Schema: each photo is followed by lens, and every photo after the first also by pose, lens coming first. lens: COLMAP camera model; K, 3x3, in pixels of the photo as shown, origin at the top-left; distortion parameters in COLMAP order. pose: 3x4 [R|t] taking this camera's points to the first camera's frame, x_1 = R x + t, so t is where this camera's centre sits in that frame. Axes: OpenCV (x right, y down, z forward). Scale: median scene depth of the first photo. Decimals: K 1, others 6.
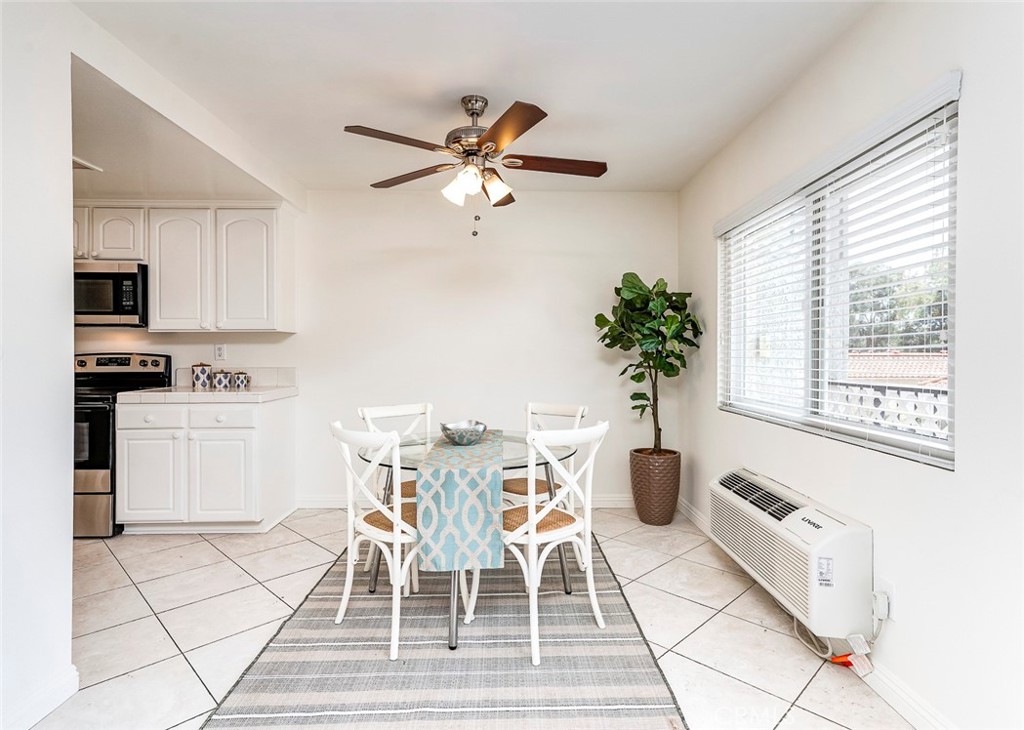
lens RADIAL K [[531.7, 0, 491.7], [0, 531.7, 353.8], [0, 0, 1]] dist [0.016220, -0.000084]
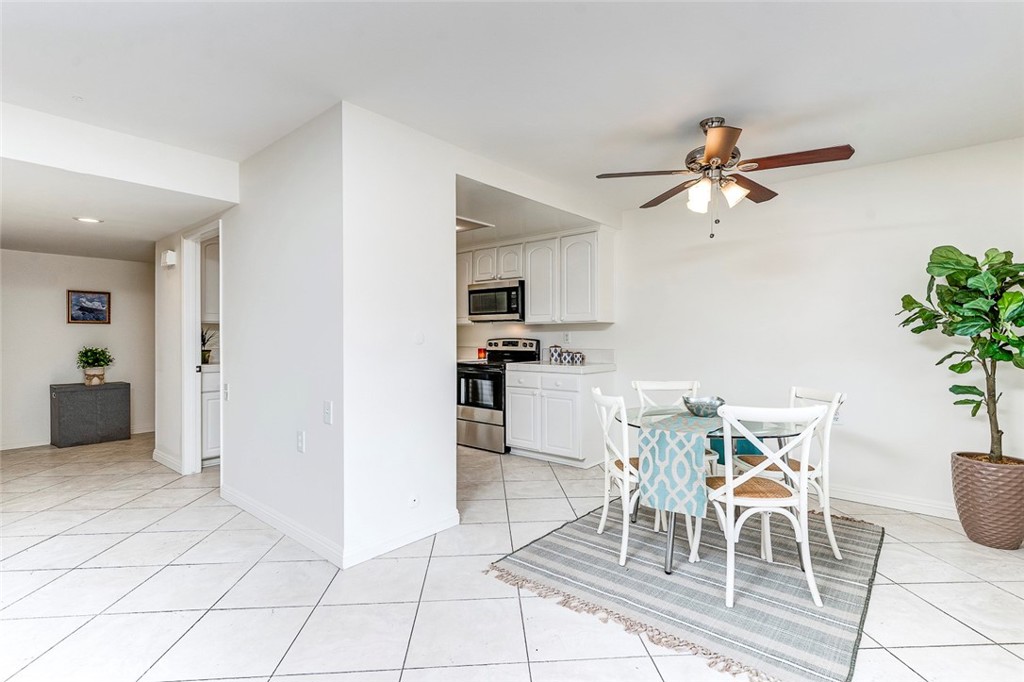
lens RADIAL K [[478.3, 0, 512.0], [0, 478.3, 341.0], [0, 0, 1]] dist [0.026907, 0.000008]
pose [[0.757959, 0.004728, -0.652286, 0.237931], [-0.000949, 0.999981, 0.006146, -0.001688], [0.652302, -0.004039, 0.757948, -0.060974]]
